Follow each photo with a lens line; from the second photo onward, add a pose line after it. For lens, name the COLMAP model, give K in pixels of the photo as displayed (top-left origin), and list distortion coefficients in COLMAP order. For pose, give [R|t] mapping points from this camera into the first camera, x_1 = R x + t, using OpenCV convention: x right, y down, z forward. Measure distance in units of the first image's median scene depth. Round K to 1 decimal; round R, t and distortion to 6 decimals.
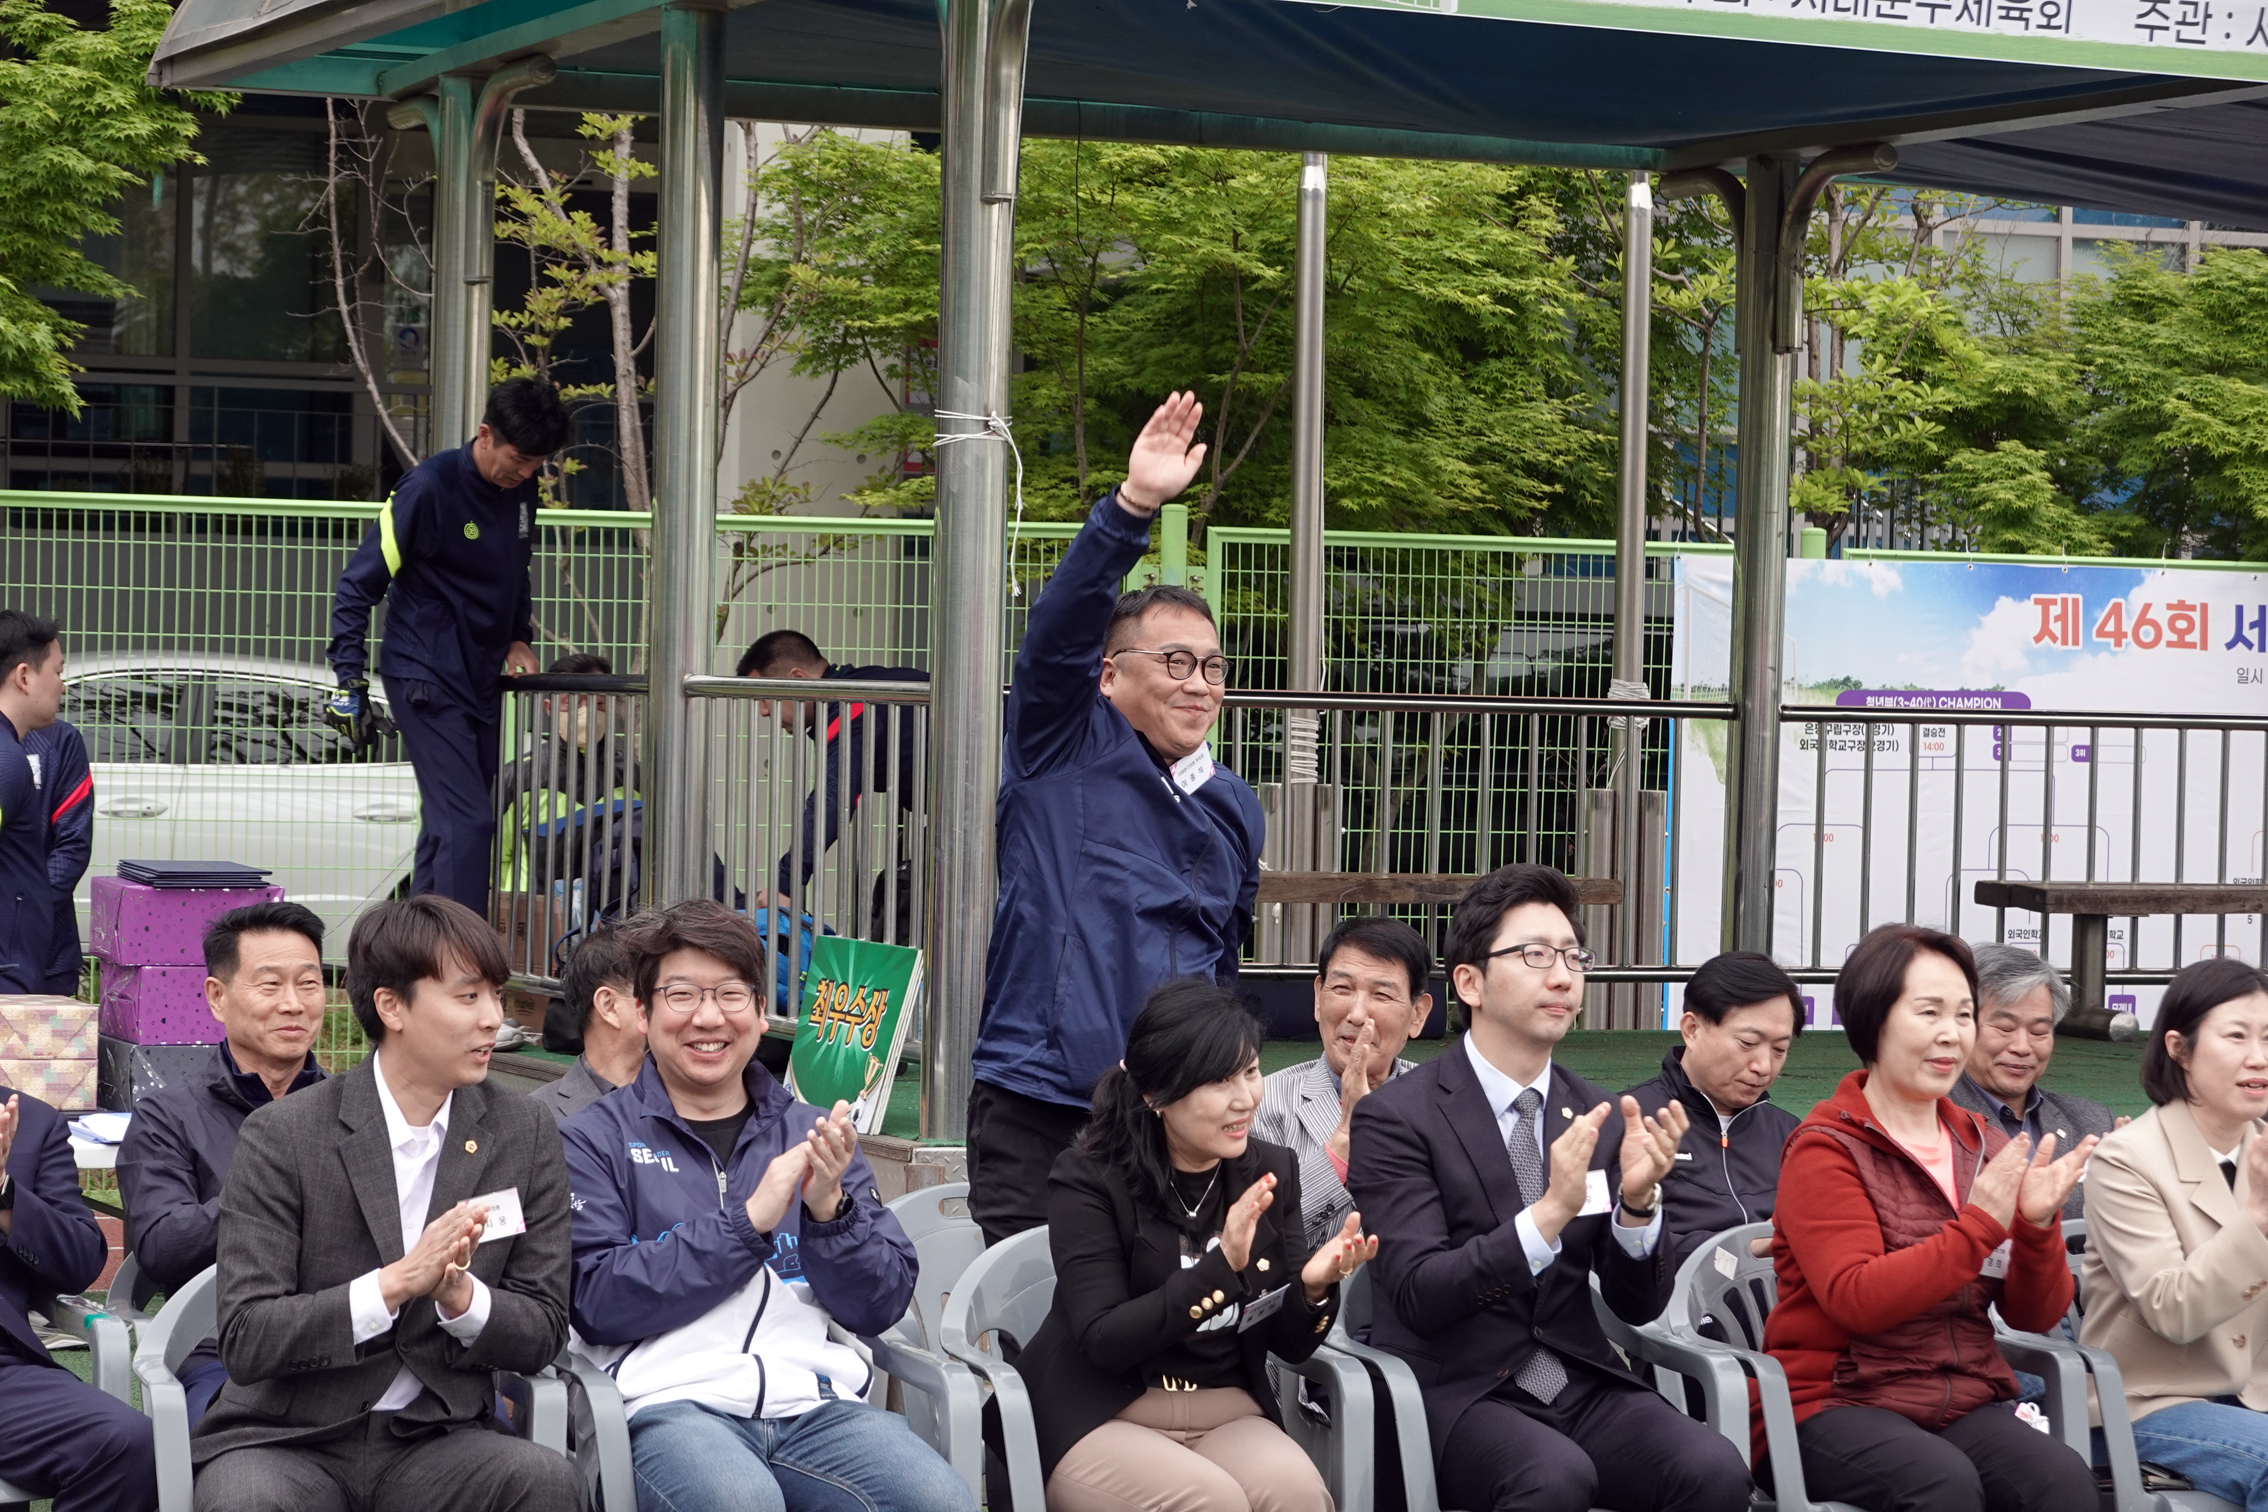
lens RADIAL K [[6263.2, 0, 1128.5], [0, 6263.2, 753.9], [0, 0, 1]] dist [0.004342, 0.334237]
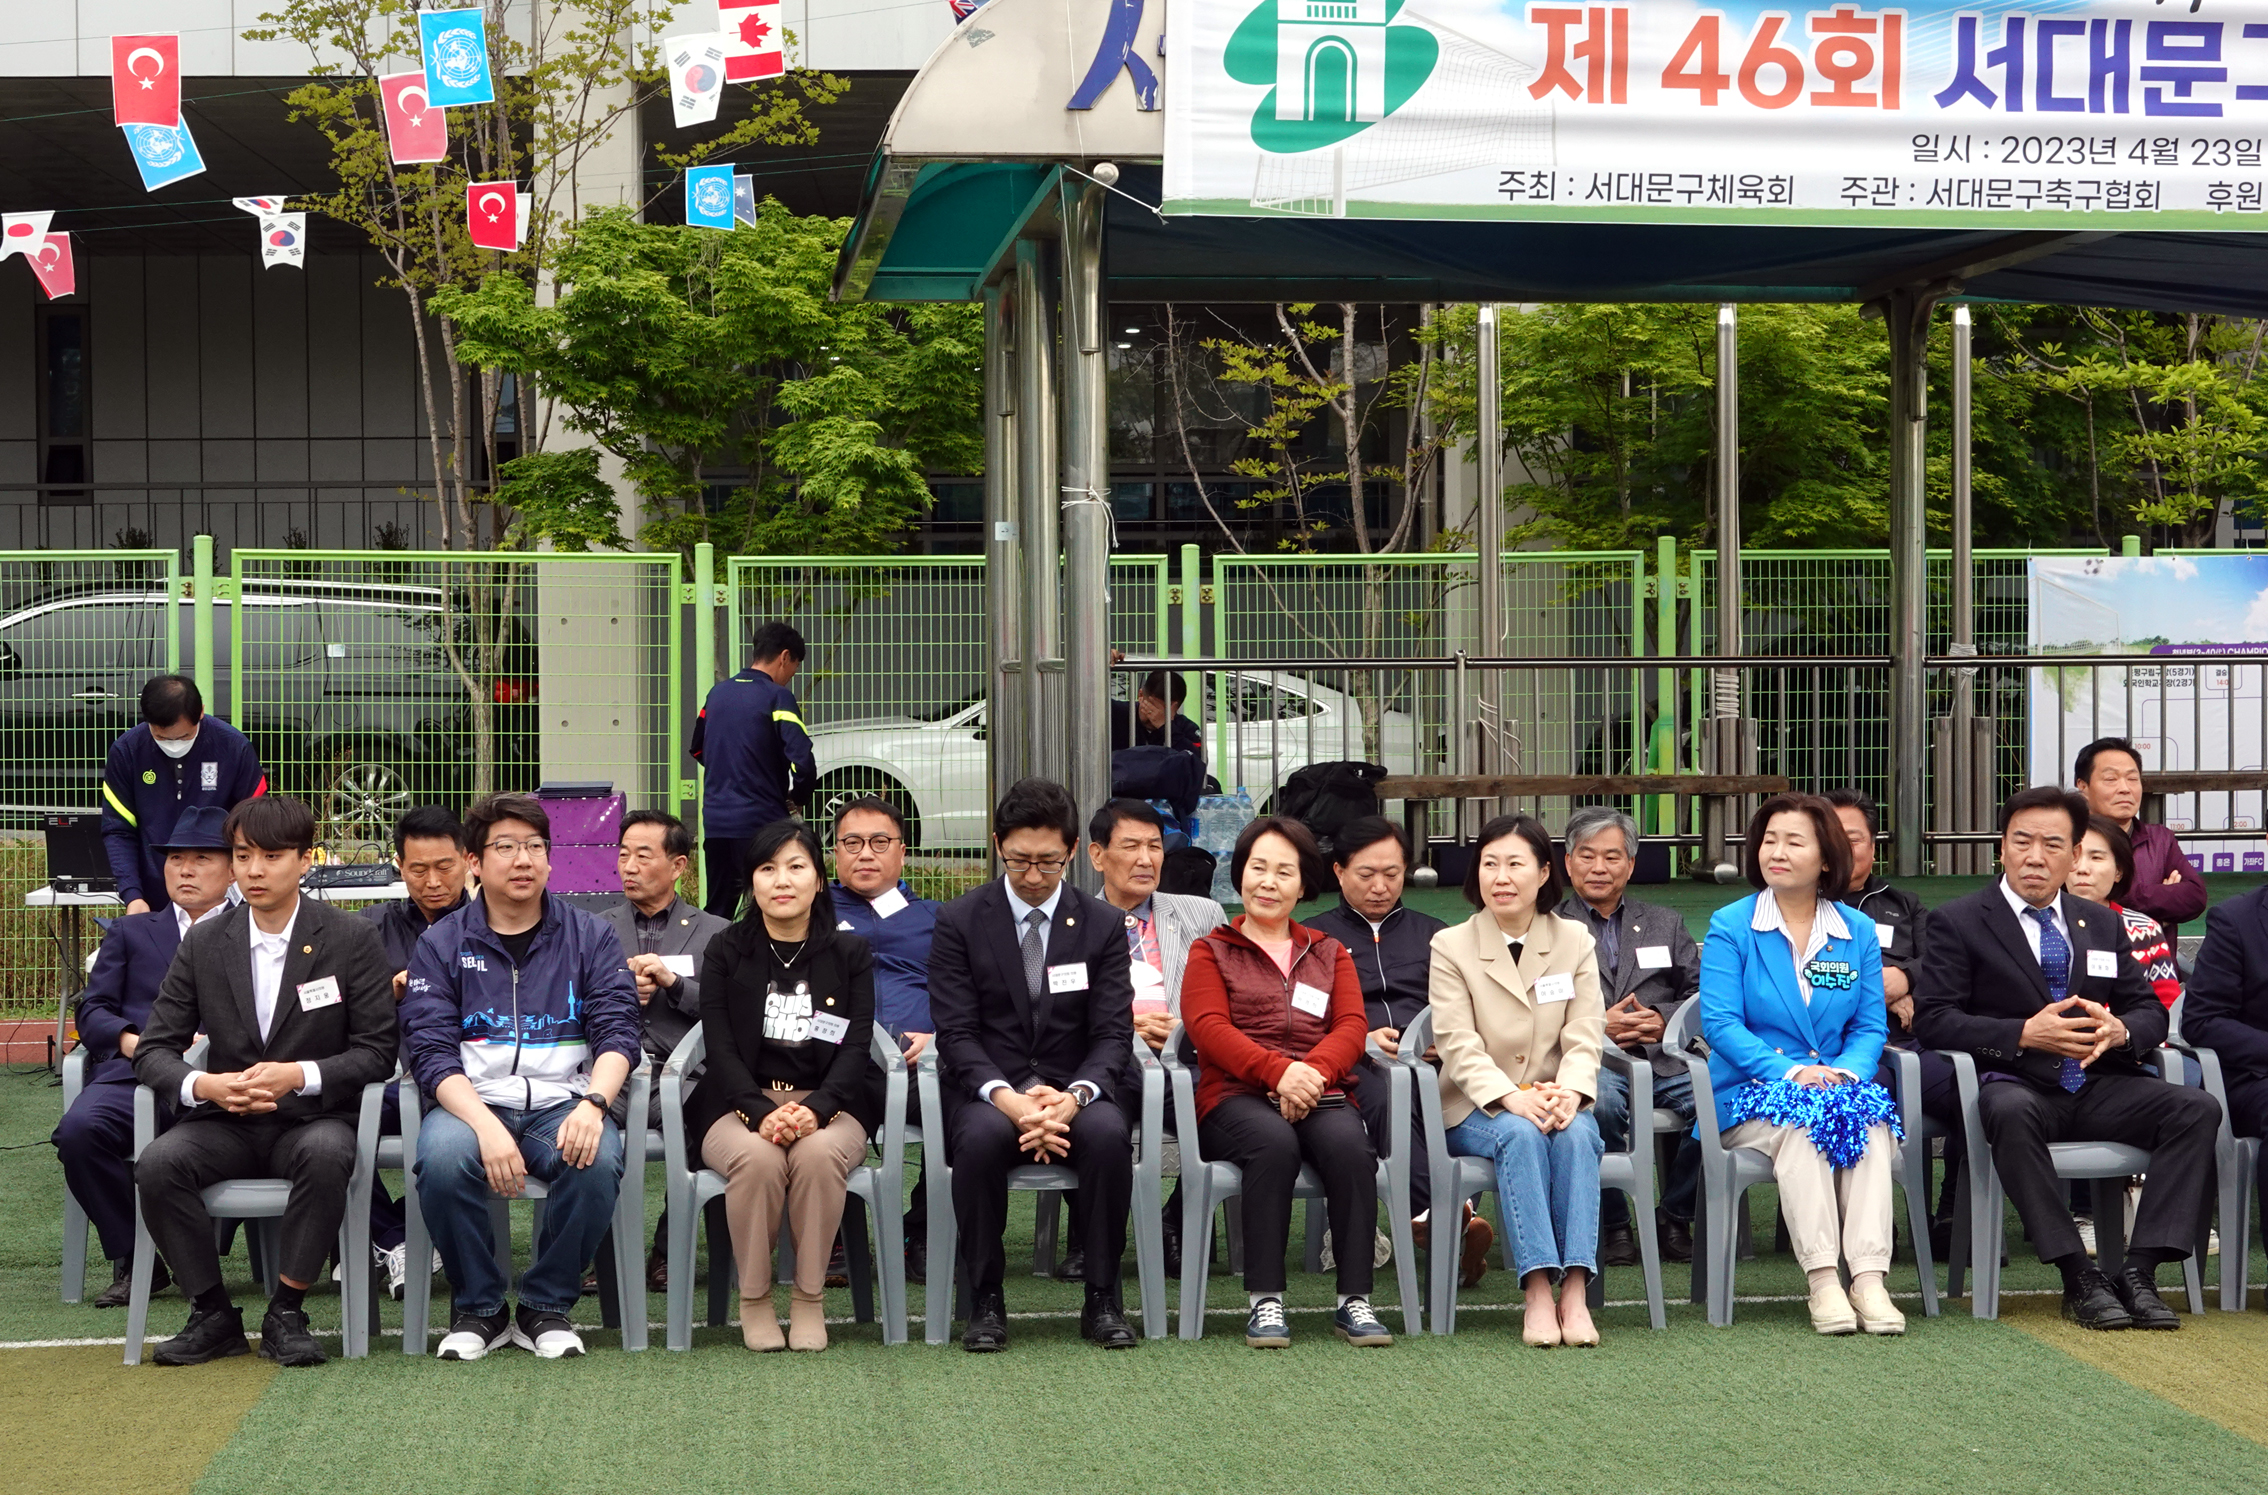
lens RADIAL K [[4132.6, 0, 1134.0], [0, 4132.6, 747.5], [0, 0, 1]] dist [-0.030443, 0.116177]
pose [[0.955885, -0.022977, -0.292841, 0.167401], [0.025152, 0.999677, 0.003664, 0.004149], [0.292662, -0.010868, 0.956154, 0.006100]]
